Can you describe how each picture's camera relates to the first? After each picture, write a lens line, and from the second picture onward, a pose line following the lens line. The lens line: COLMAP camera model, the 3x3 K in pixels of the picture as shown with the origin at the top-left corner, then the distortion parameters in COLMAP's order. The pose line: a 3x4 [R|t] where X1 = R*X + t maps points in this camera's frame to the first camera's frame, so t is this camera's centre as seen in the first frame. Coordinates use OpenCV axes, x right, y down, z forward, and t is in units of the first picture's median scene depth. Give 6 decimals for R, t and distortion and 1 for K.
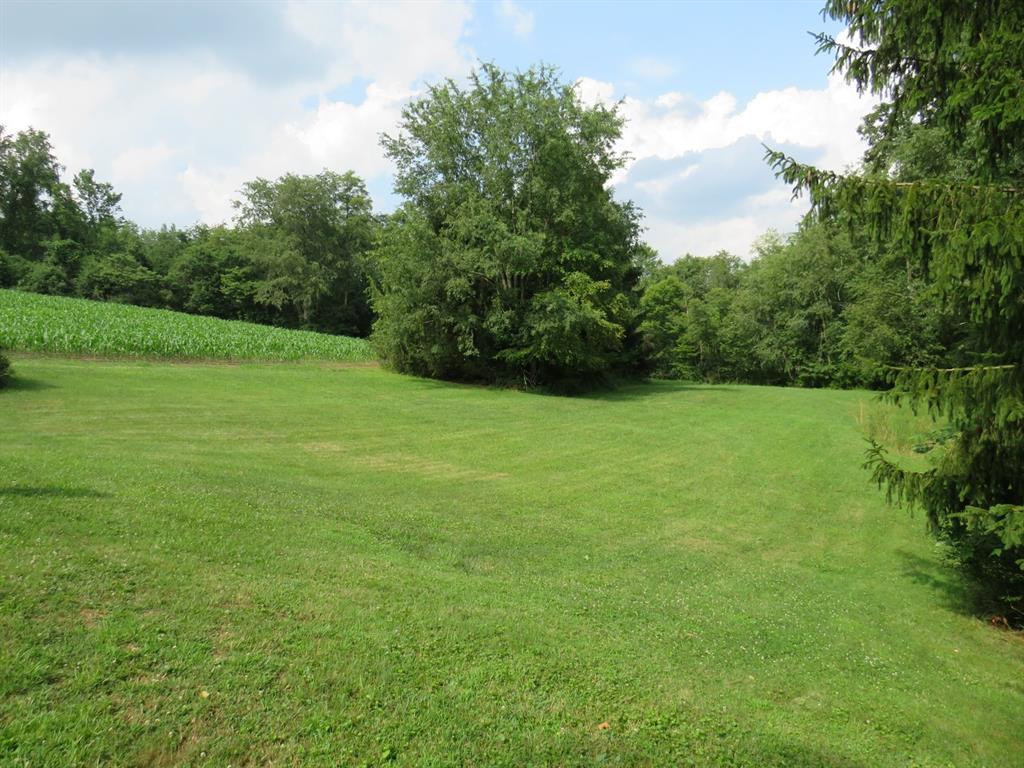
lens RADIAL K [[727.7, 0, 511.2], [0, 727.7, 382.6], [0, 0, 1]] dist [-0.027795, 0.010649]
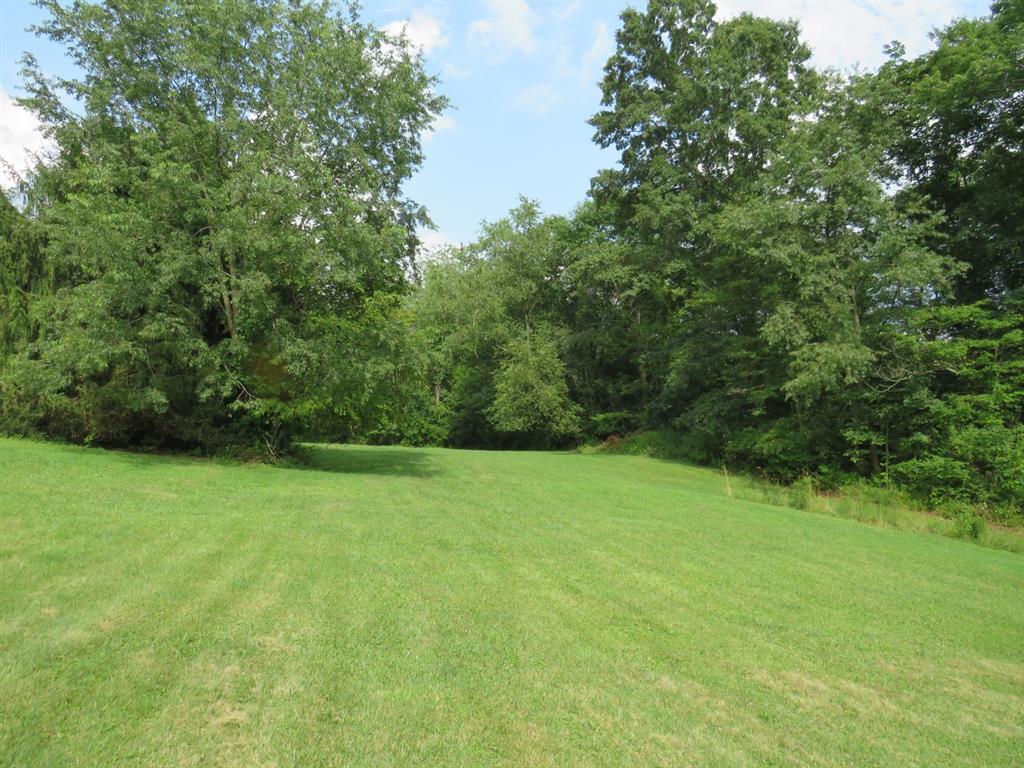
lens RADIAL K [[727.7, 0, 512.1], [0, 727.7, 386.3], [0, 0, 1]] dist [-0.027795, 0.010649]
pose [[0.717078, 0.046204, 0.695460, -0.142213], [-0.000657, 0.997845, -0.065616, -0.008166], [-0.696992, 0.046595, 0.715563, 0.199626]]
